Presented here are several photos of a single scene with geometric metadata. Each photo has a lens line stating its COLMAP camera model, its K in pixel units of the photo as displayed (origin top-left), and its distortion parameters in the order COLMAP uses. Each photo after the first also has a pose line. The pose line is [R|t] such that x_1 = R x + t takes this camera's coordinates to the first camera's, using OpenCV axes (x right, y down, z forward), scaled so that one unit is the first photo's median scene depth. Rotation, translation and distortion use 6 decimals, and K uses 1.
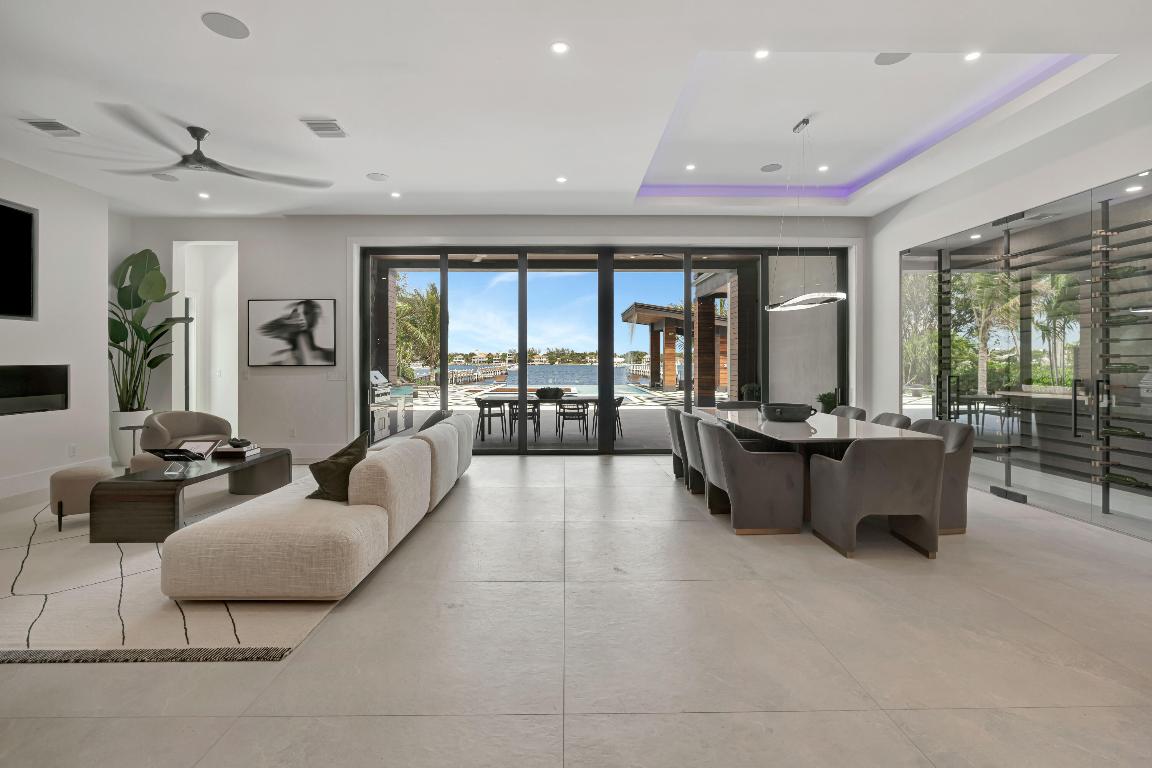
lens RADIAL K [[517.1, 0, 593.6], [0, 517.1, 361.4], [0, 0, 1]] dist [-0.006941, 0.002057]
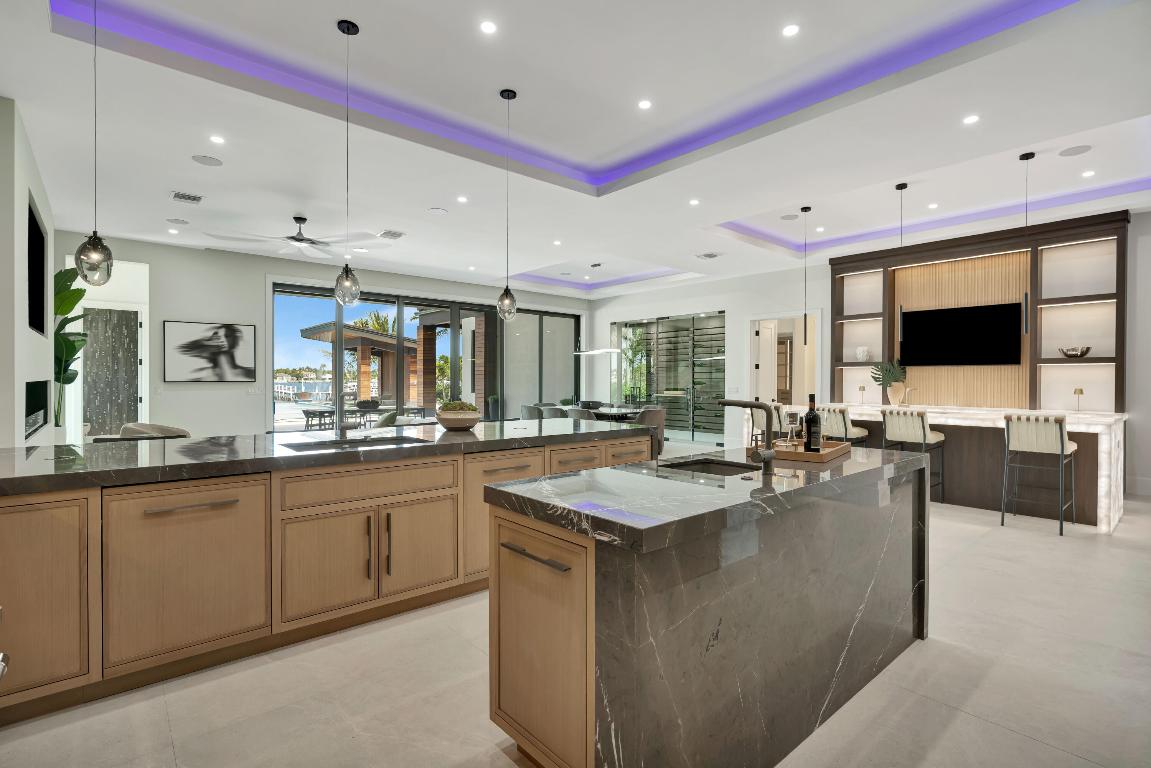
lens RADIAL K [[533.8, 0, 571.5], [0, 533.8, 380.8], [0, 0, 1]] dist [0.005291, 0.001731]
pose [[0.774113, 0.002644, 0.633042, -0.718322], [-0.005168, 0.999984, 0.002143, -0.000270], [-0.633026, -0.004930, 0.774115, -0.410565]]
